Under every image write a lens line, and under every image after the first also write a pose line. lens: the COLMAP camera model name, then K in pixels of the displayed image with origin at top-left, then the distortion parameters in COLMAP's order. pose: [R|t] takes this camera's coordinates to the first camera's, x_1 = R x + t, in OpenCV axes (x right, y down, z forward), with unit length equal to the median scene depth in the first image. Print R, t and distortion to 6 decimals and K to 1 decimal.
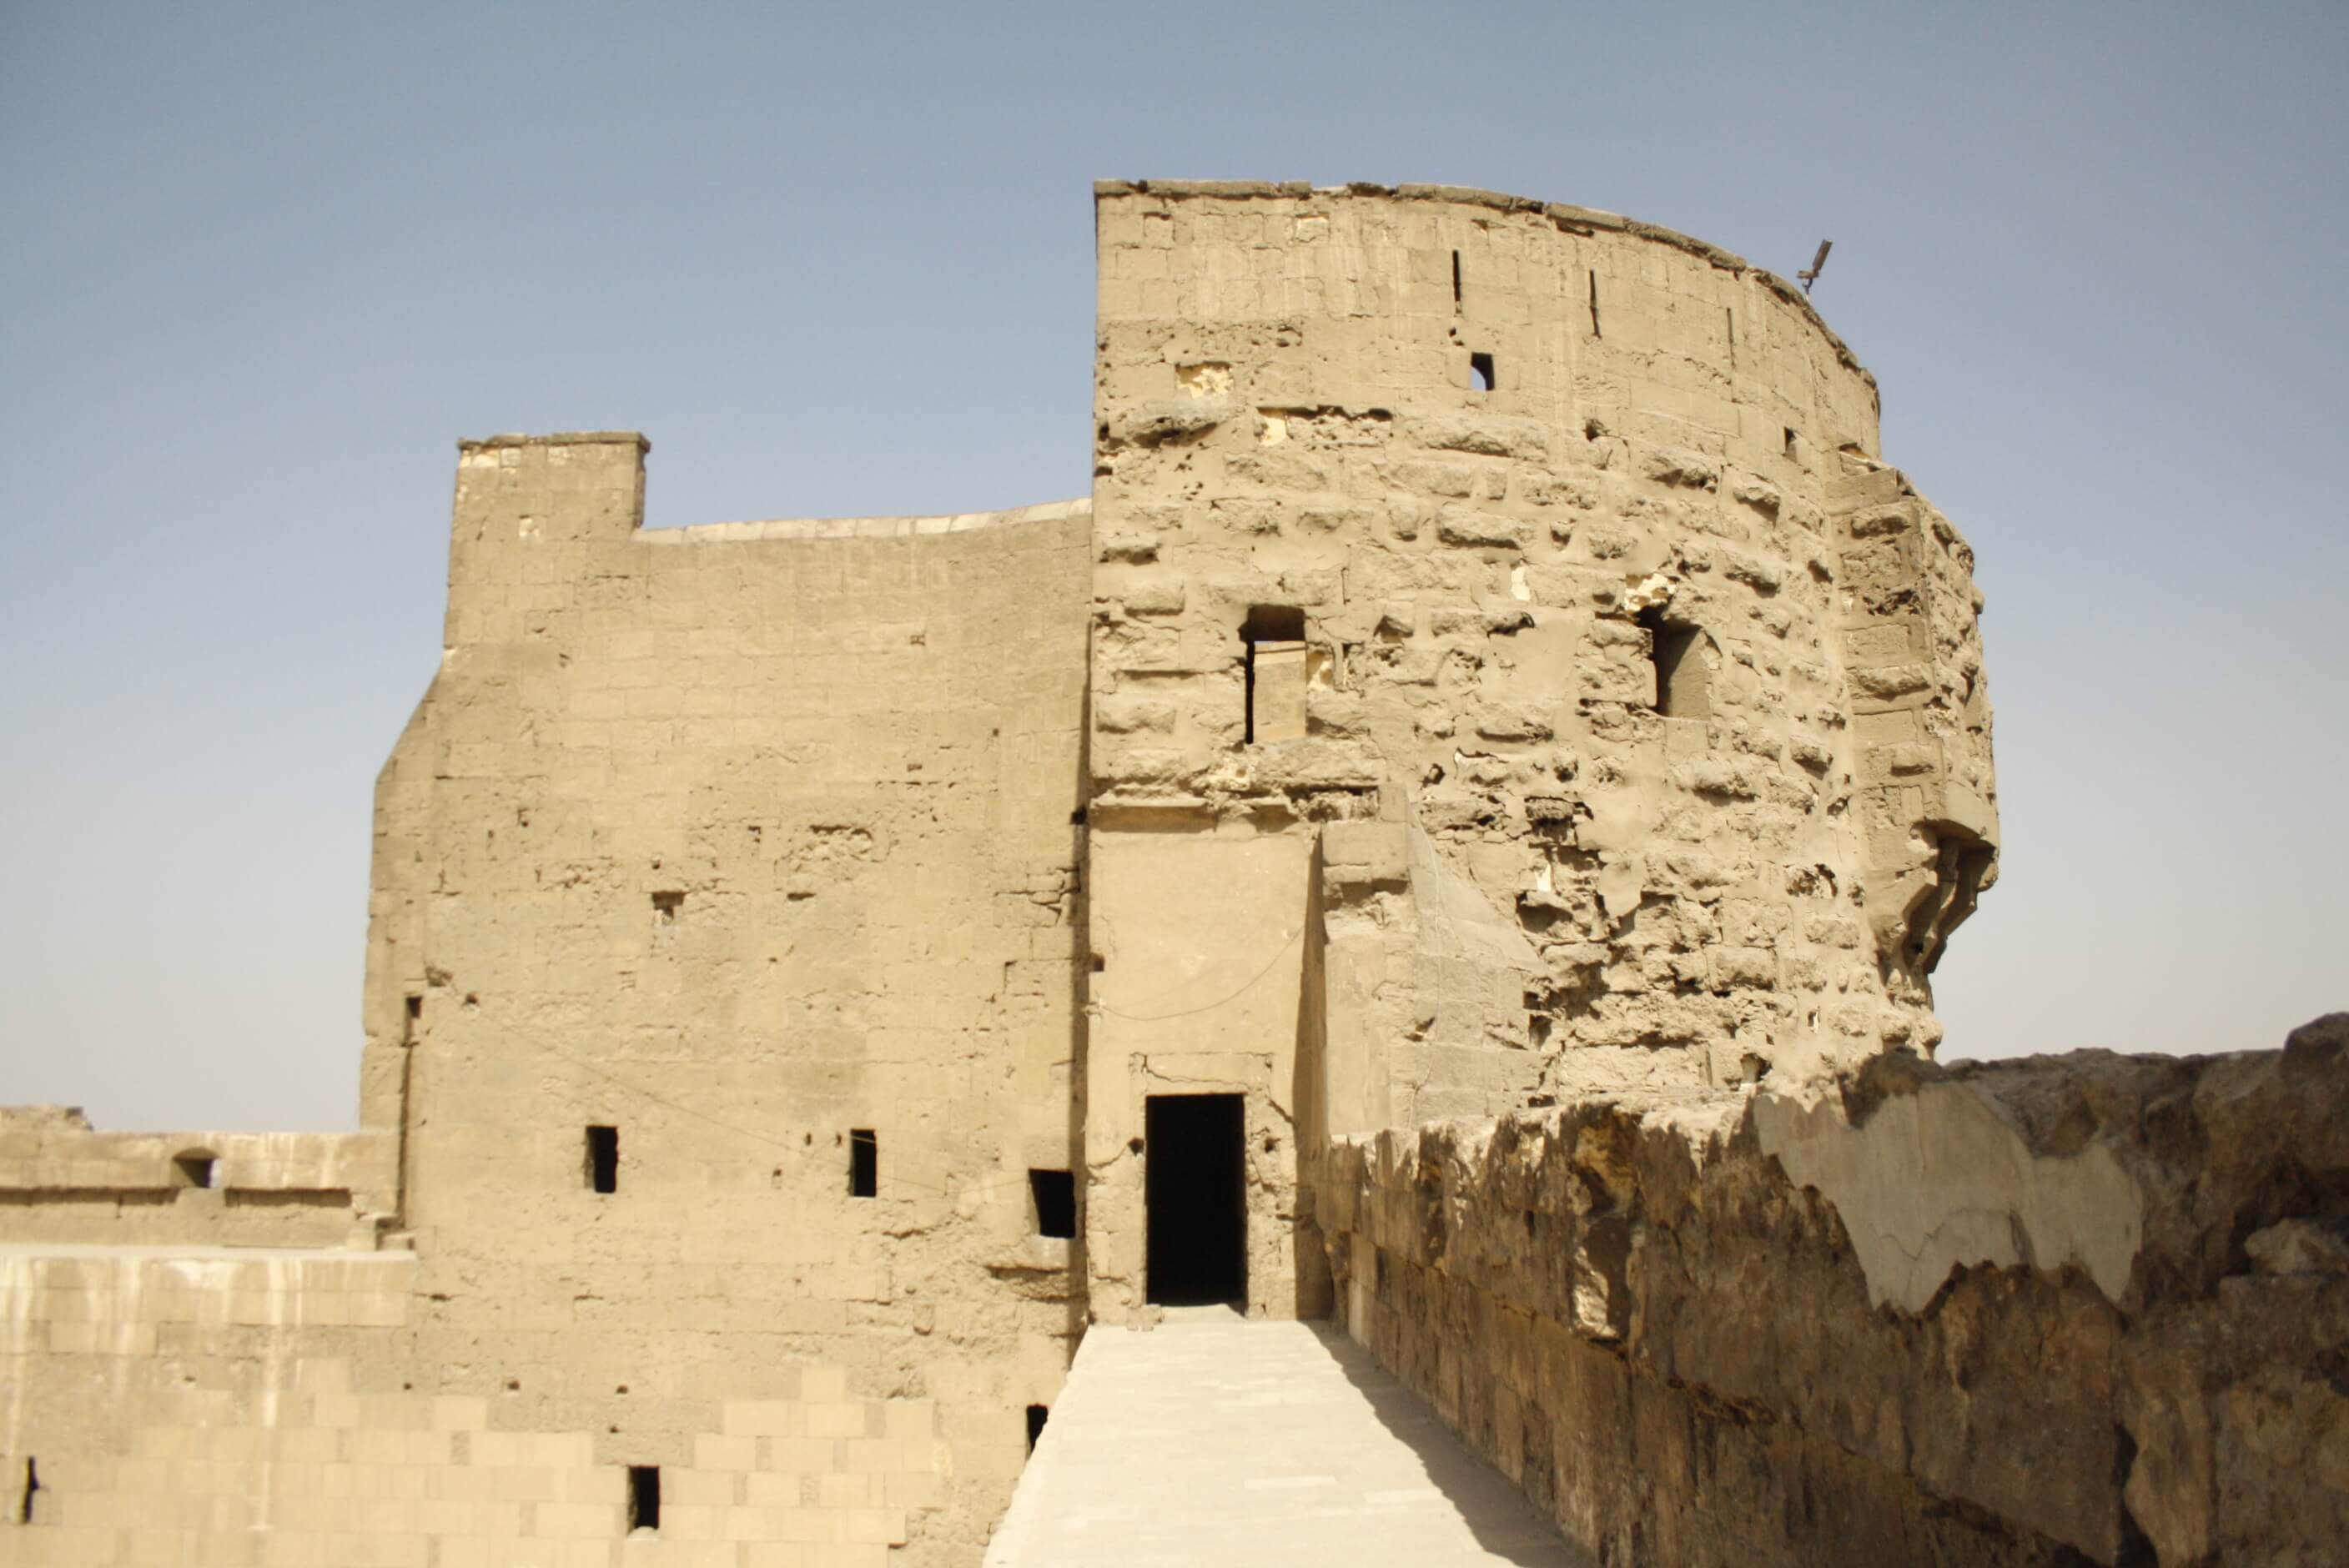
lens RADIAL K [[1959.9, 0, 1164.4], [0, 1959.9, 788.8], [0, 0, 1]] dist [-0.144238, 0.119558]
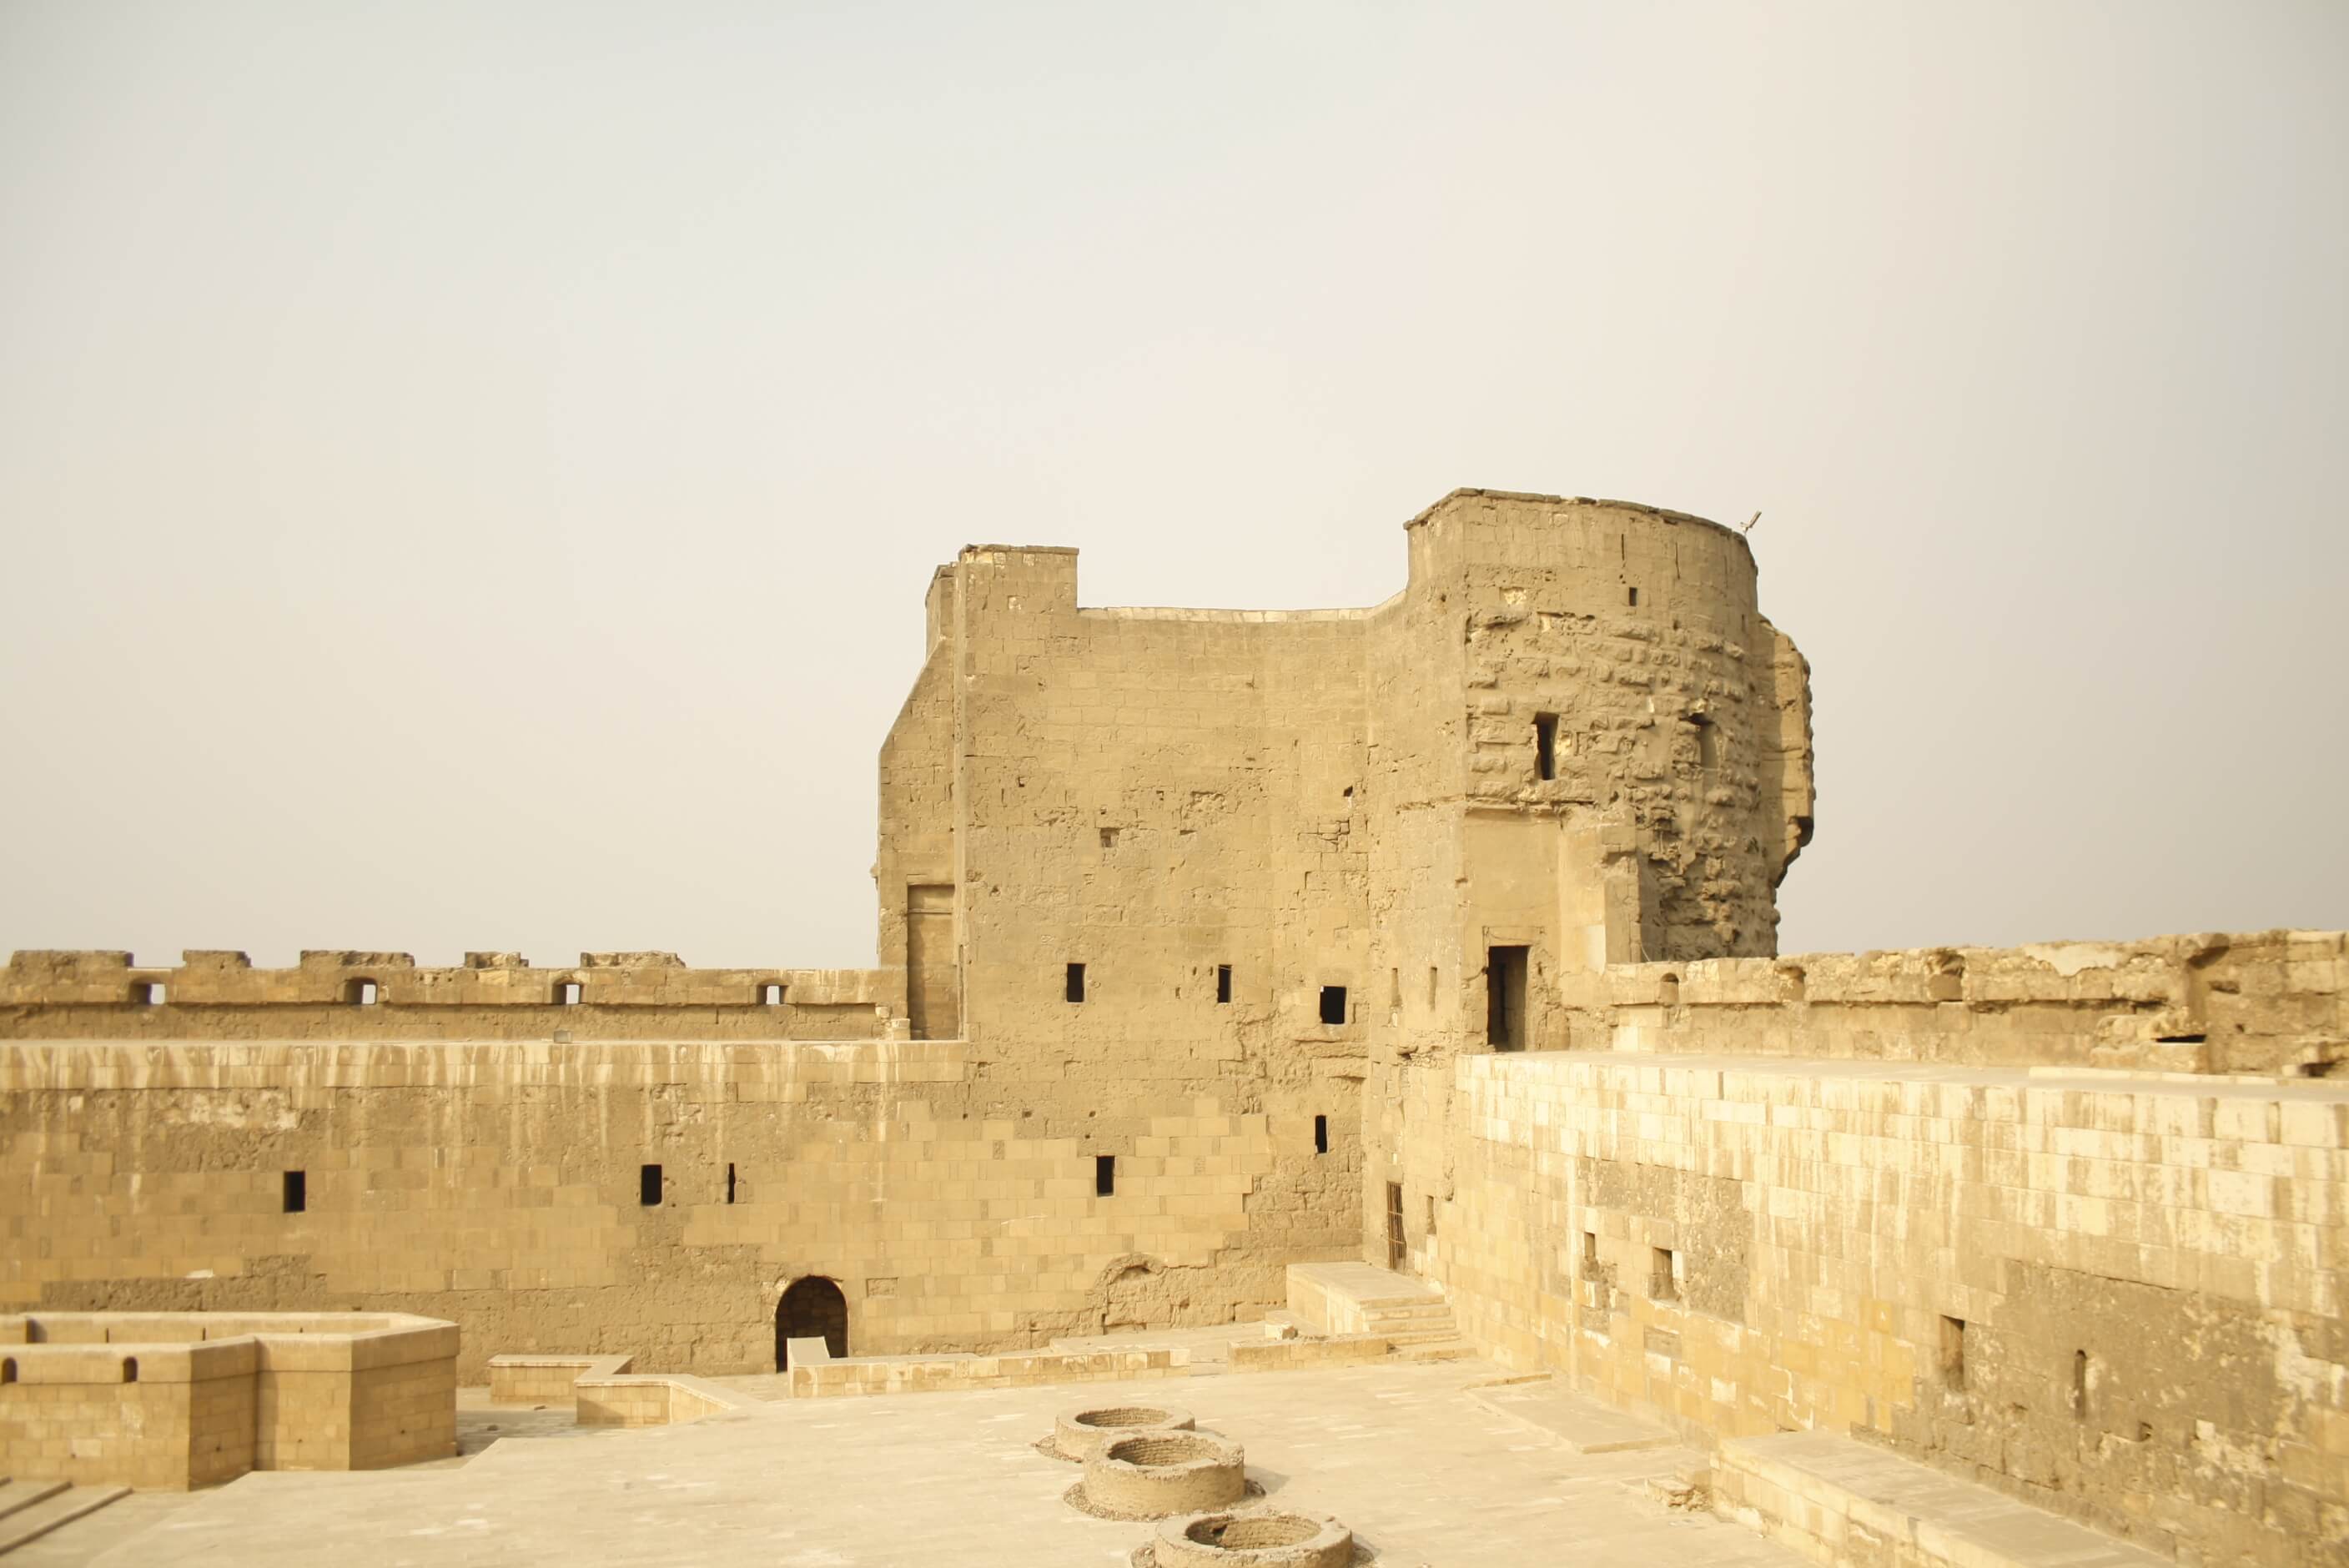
lens RADIAL K [[1959.9, 0, 1169.0], [0, 1959.9, 777.4], [0, 0, 1]] dist [-0.144238, 0.119558]
pose [[0.969058, 0.029814, 0.245026, -0.656824], [-0.046779, 0.996871, 0.063712, -0.108356], [-0.242360, -0.073203, 0.967421, -0.712706]]
